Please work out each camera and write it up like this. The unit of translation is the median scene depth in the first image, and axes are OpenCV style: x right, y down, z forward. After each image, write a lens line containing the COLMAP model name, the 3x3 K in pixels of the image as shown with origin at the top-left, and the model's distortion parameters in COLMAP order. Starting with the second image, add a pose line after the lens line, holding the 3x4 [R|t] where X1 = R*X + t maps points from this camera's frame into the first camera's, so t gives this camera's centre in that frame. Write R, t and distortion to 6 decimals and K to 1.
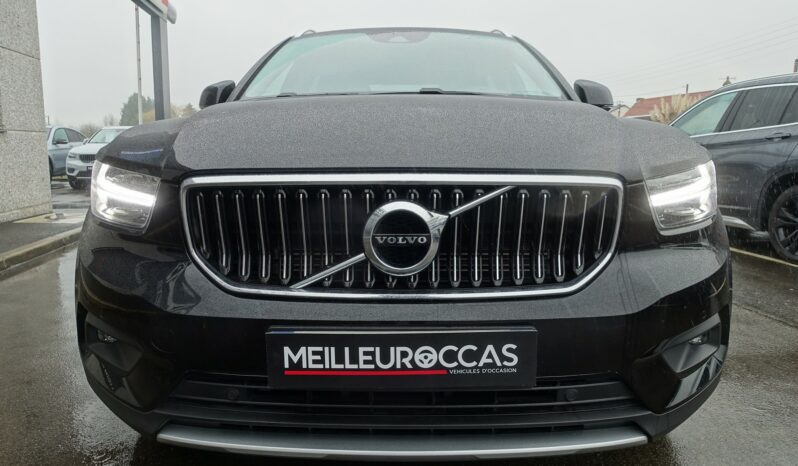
lens RADIAL K [[544.6, 0, 399.0], [0, 544.6, 233.0], [0, 0, 1]] dist [-0.001326, -0.002889]
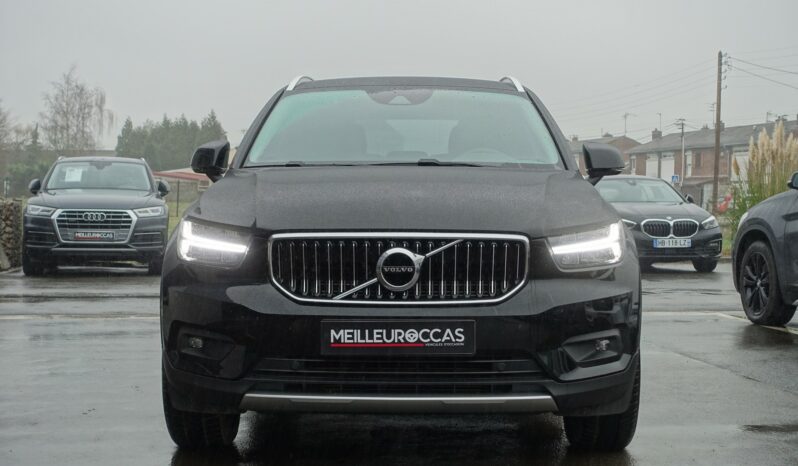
lens RADIAL K [[1326.8, 0, 399.0], [0, 1326.8, 233.0], [0, 0, 1]] dist [-0.032862, -0.063490]
pose [[0.999972, 0.004773, -0.005832, 0.031272], [-0.005462, 0.992210, -0.124457, 0.429414], [0.005193, 0.124485, 0.992208, -3.273221]]
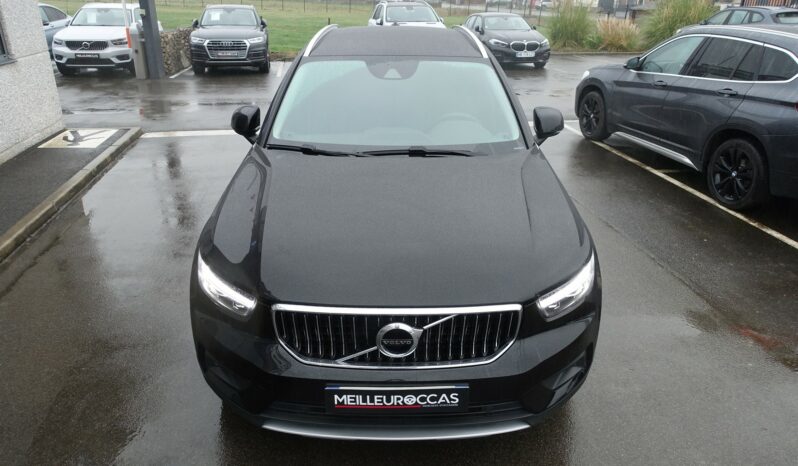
lens RADIAL K [[544.6, 0, 399.0], [0, 544.6, 233.0], [0, 0, 1]] dist [-0.001326, -0.002889]
pose [[0.999821, -0.001394, 0.018846, -0.023442], [-0.003525, 0.966020, 0.258444, -0.815618], [-0.018566, -0.258464, 0.965843, -0.672536]]
